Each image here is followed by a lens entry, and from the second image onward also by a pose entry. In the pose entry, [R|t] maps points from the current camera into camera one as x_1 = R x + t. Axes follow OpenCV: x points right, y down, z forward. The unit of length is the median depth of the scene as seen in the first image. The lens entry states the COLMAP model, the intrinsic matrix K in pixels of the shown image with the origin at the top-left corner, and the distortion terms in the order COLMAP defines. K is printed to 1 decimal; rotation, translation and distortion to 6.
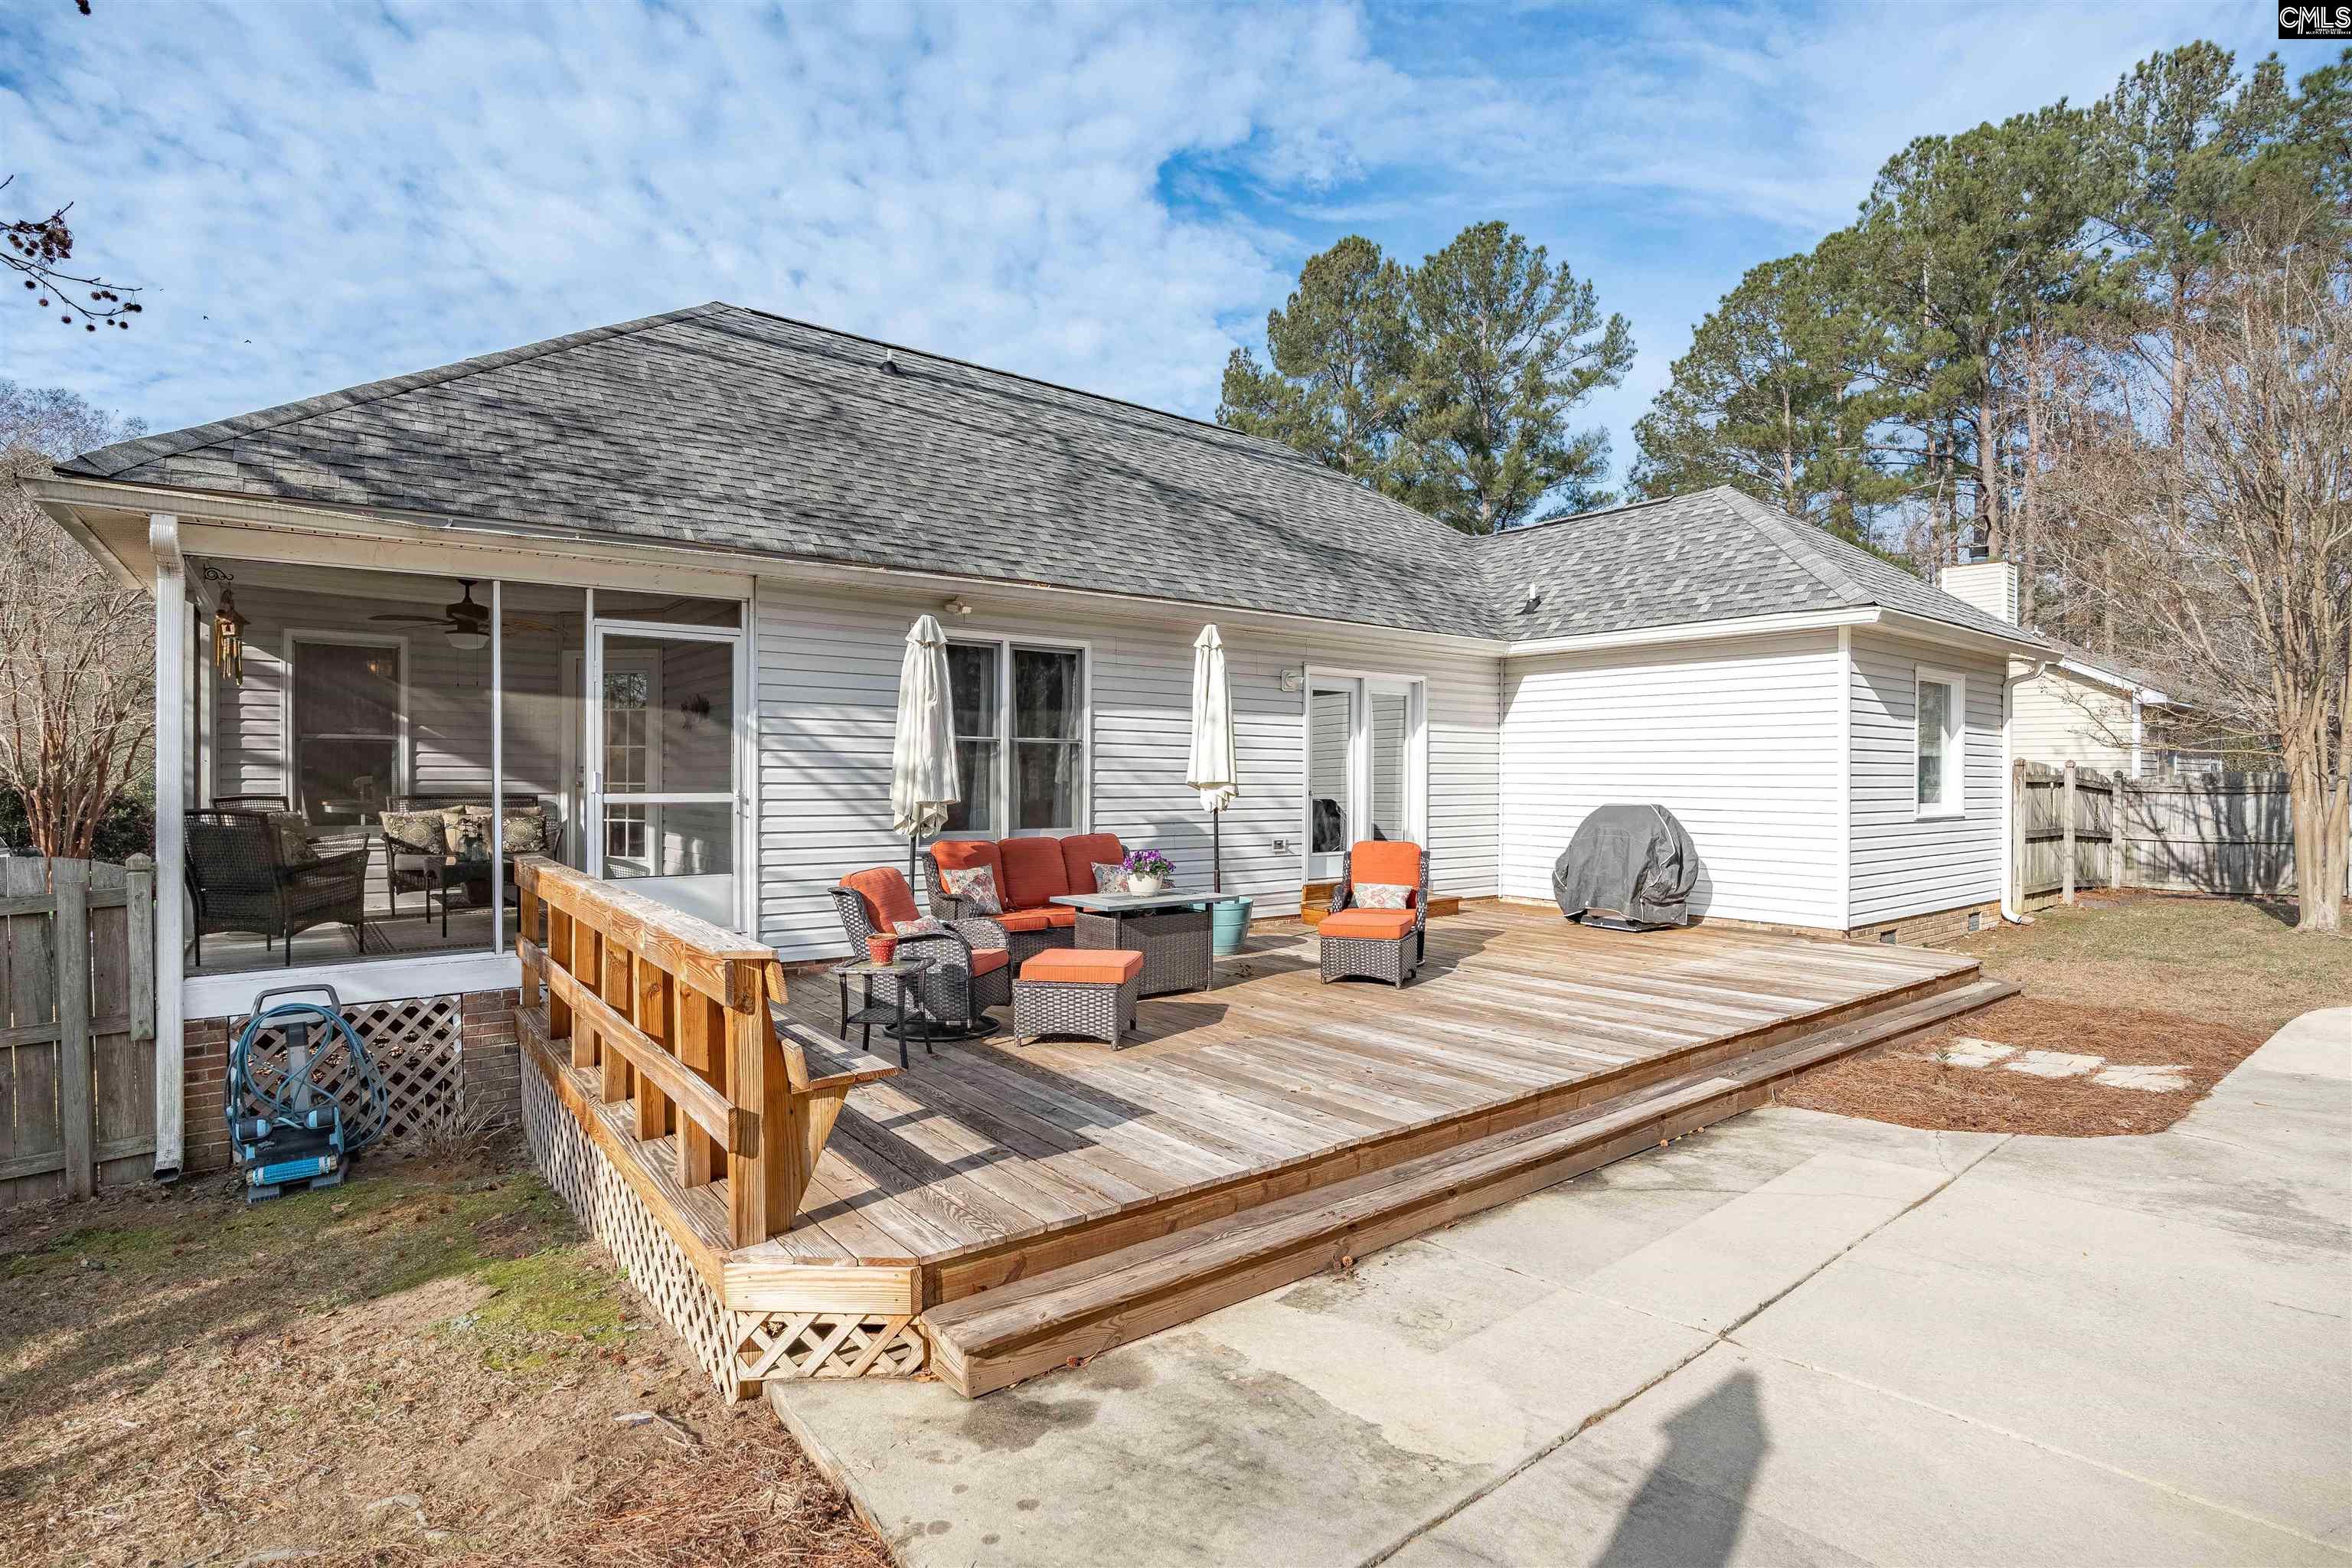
lens RADIAL K [[1136.5, 0, 1186.4], [0, 1136.5, 792.0], [0, 0, 1]] dist [0.001573, -0.000675]
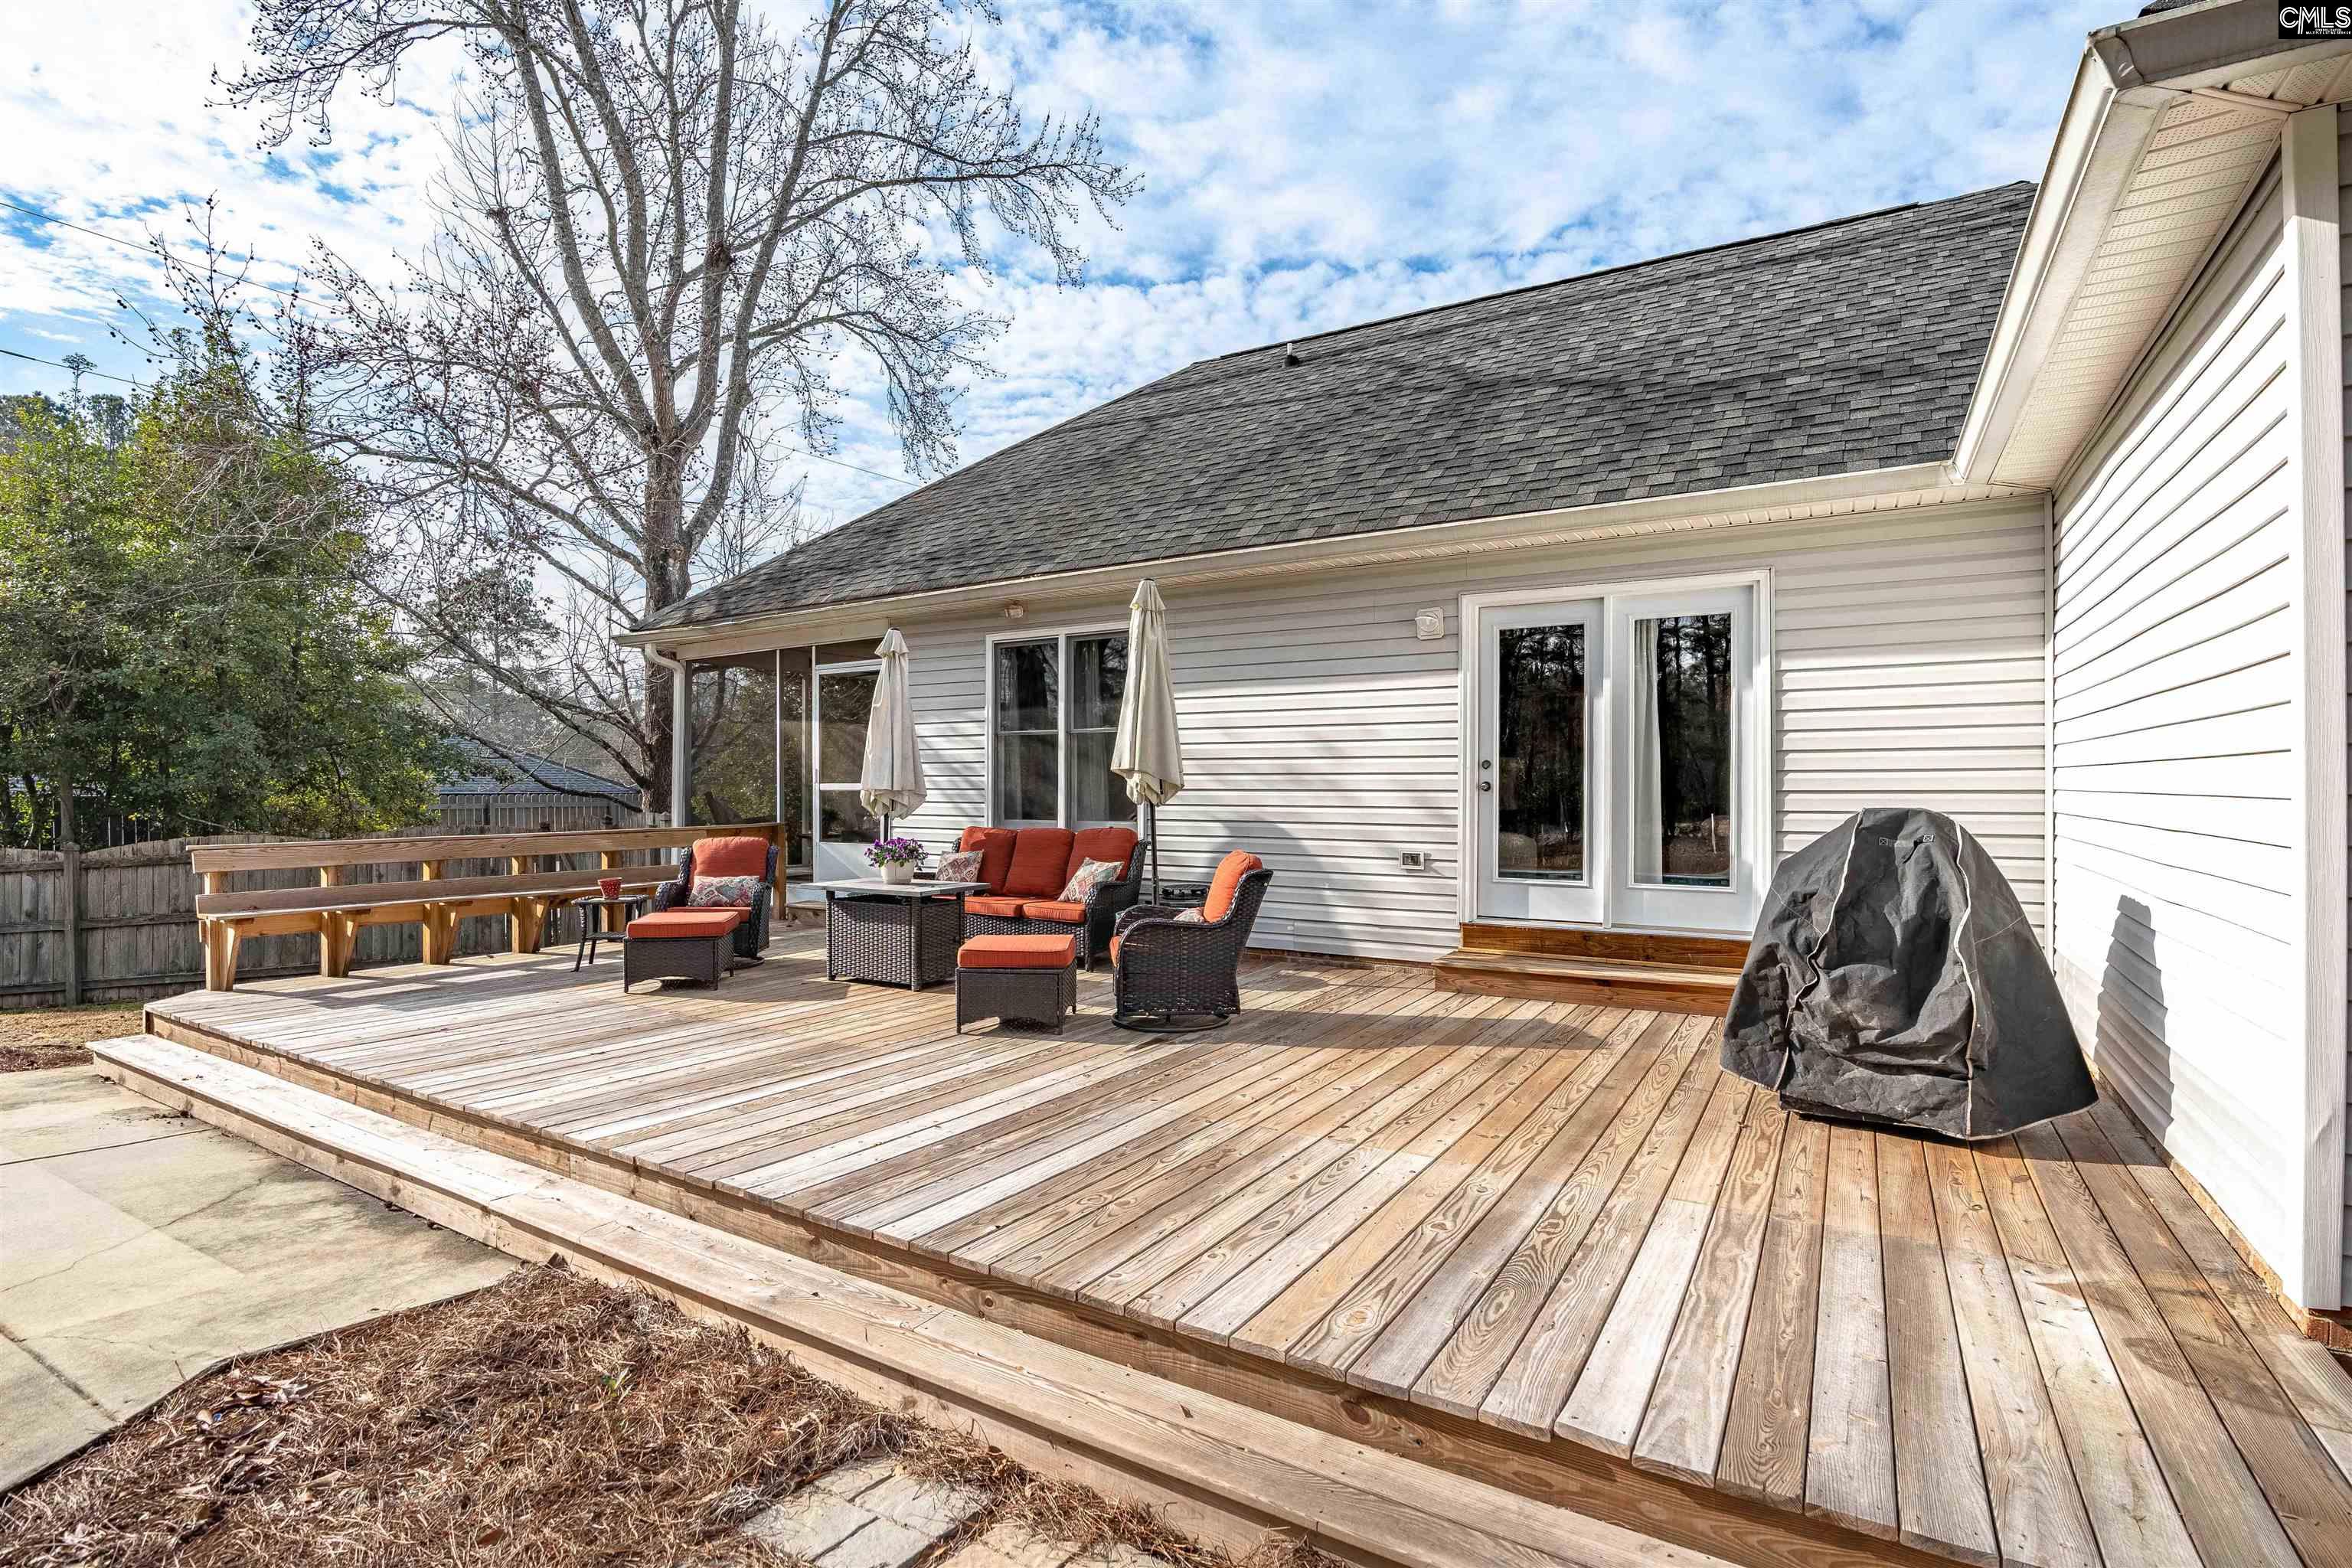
lens RADIAL K [[1124.2, 0, 1158.9], [0, 1124.2, 795.0], [0, 0, 1]] dist [-0.023656, 0.002927]
pose [[0.343426, 0.014330, -0.939070, 0.469741], [-0.000195, 0.999885, 0.015187, -0.002749], [0.939180, -0.005032, 0.343389, 0.424303]]
